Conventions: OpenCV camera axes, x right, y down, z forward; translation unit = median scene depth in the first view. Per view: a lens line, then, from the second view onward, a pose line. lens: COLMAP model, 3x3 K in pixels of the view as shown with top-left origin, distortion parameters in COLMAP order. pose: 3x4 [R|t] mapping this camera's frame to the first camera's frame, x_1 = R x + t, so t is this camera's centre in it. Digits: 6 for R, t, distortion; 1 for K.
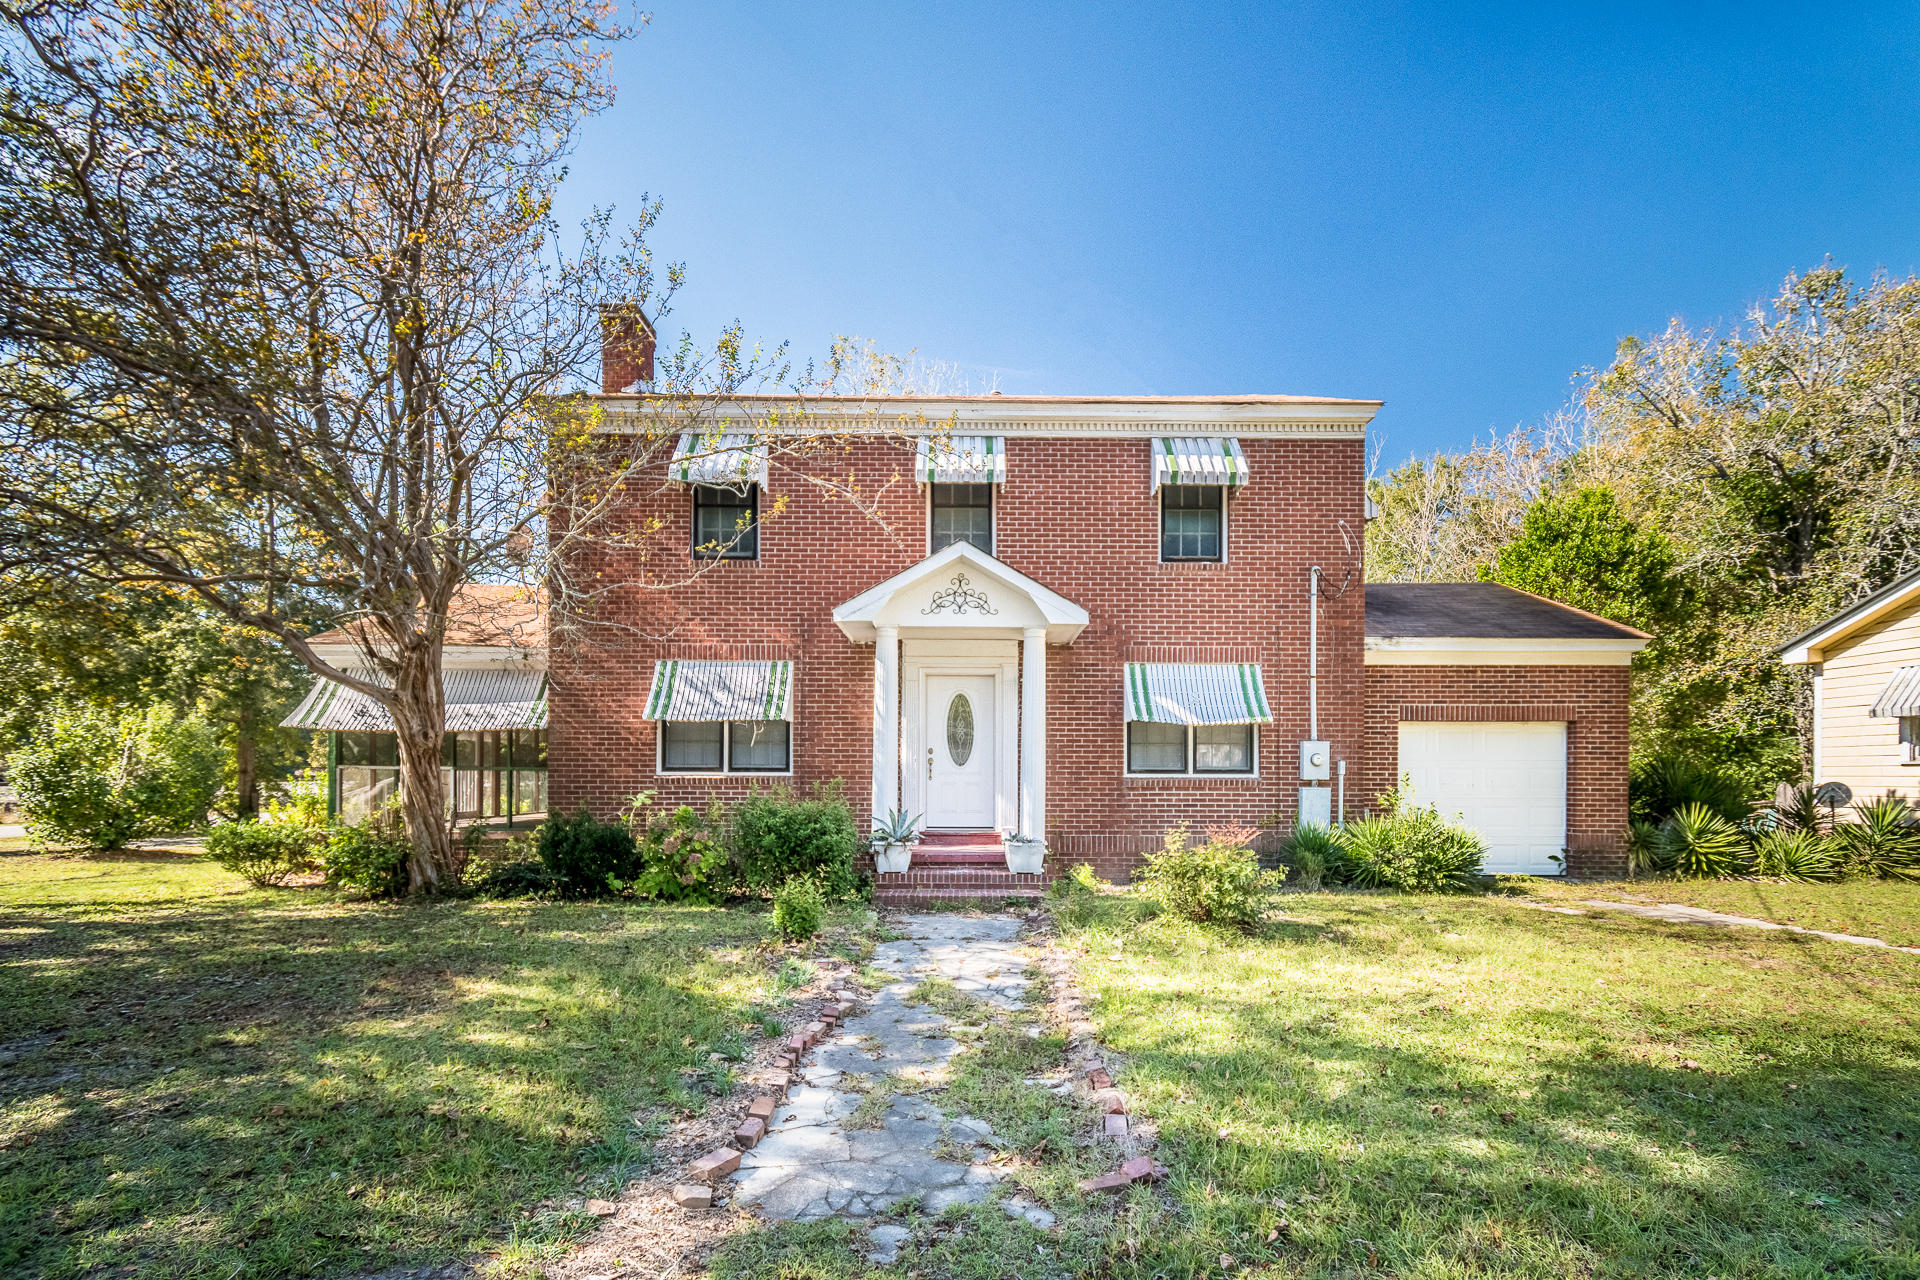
lens RADIAL K [[828.0, 0, 967.7], [0, 828.0, 759.9], [0, 0, 1]] dist [0.001744, 0.000037]
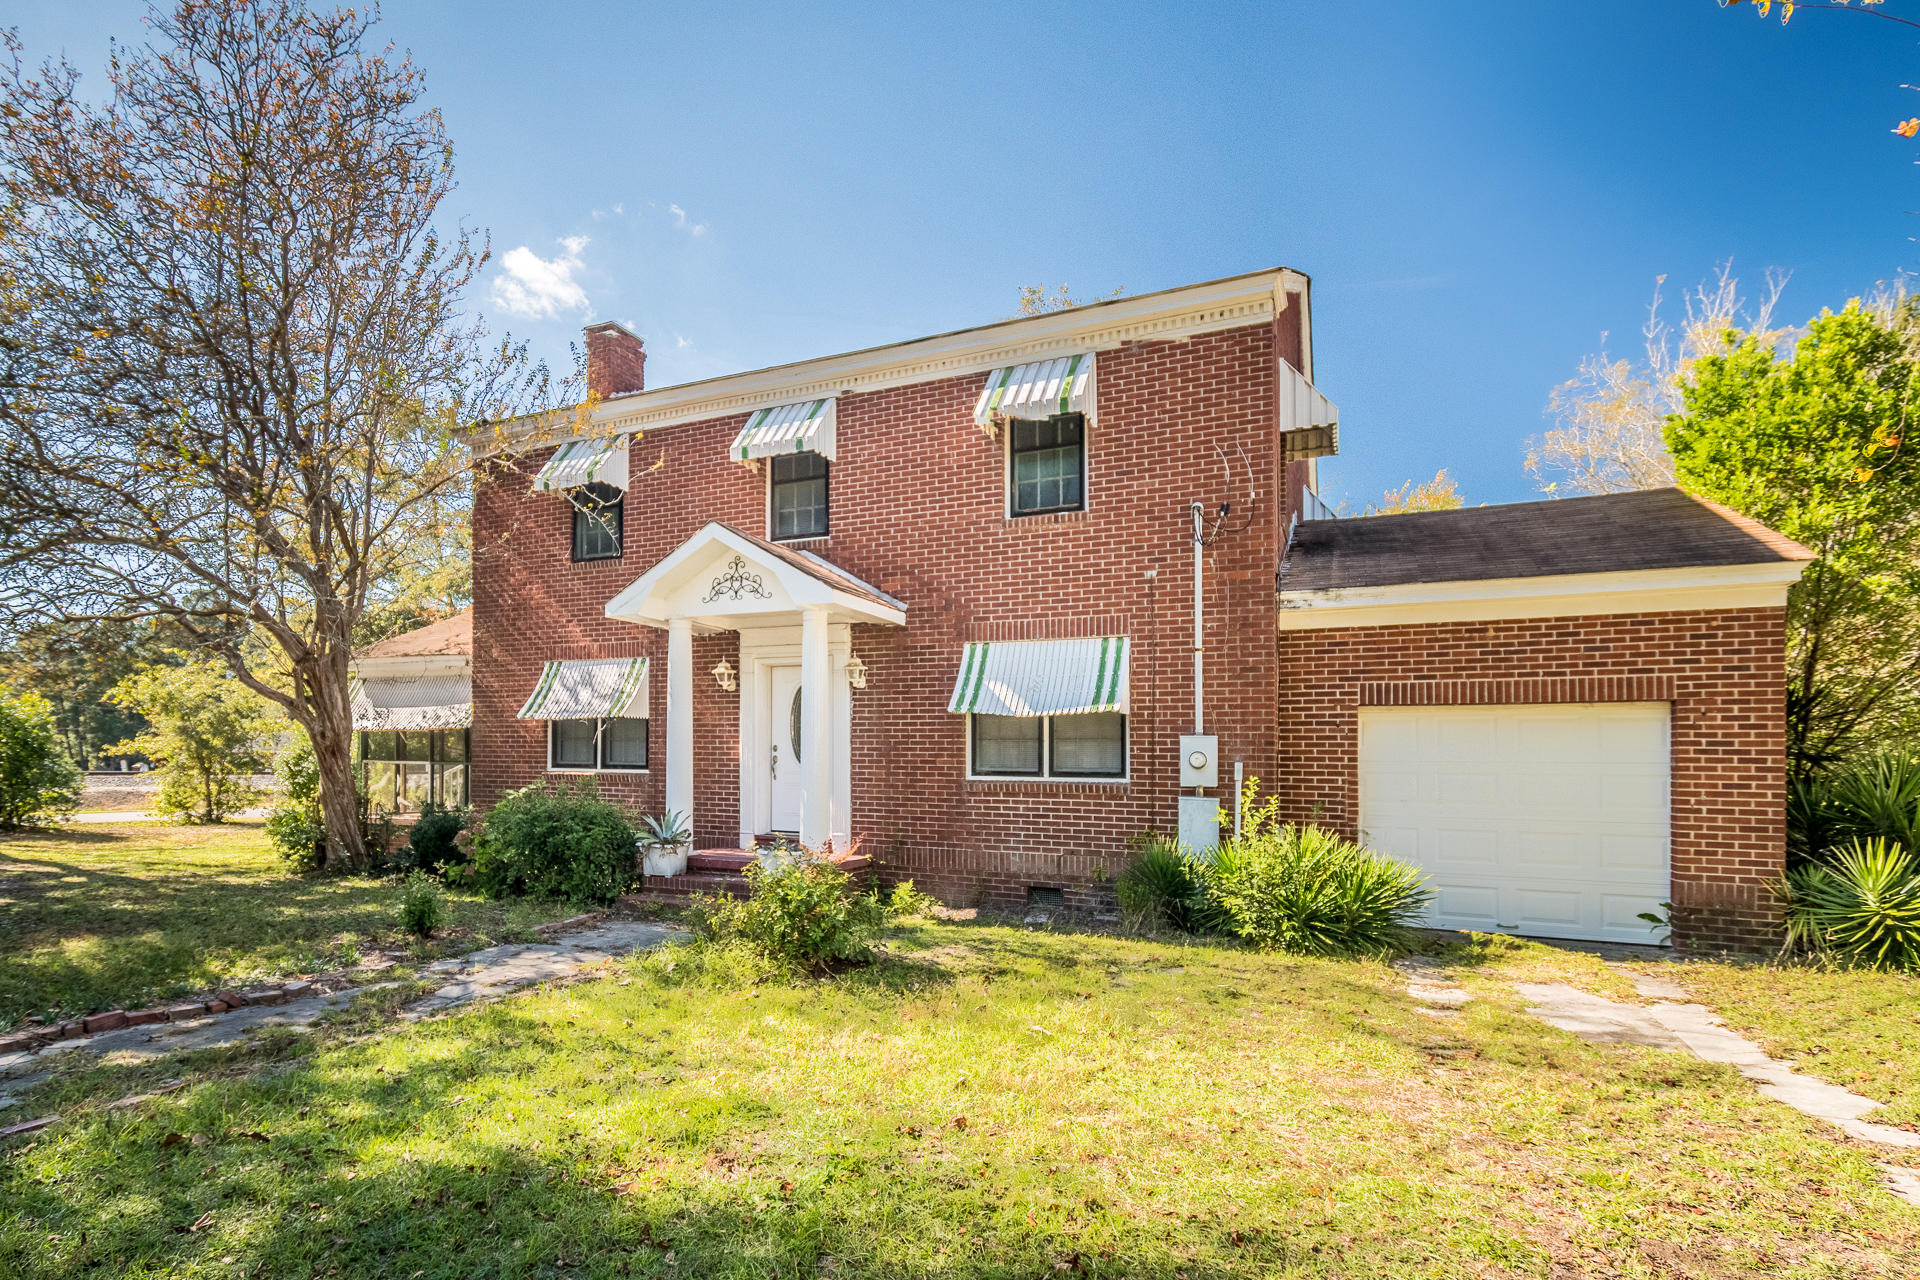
lens RADIAL K [[914.7, 0, 912.2], [0, 914.7, 749.0], [0, 0, 1]] dist [-0.001776, -0.000203]
pose [[0.909172, 0.000954, -0.416420, 0.525186], [-0.003428, 0.999981, -0.005193, -0.005078], [0.416407, 0.006149, 0.909157, 0.138065]]
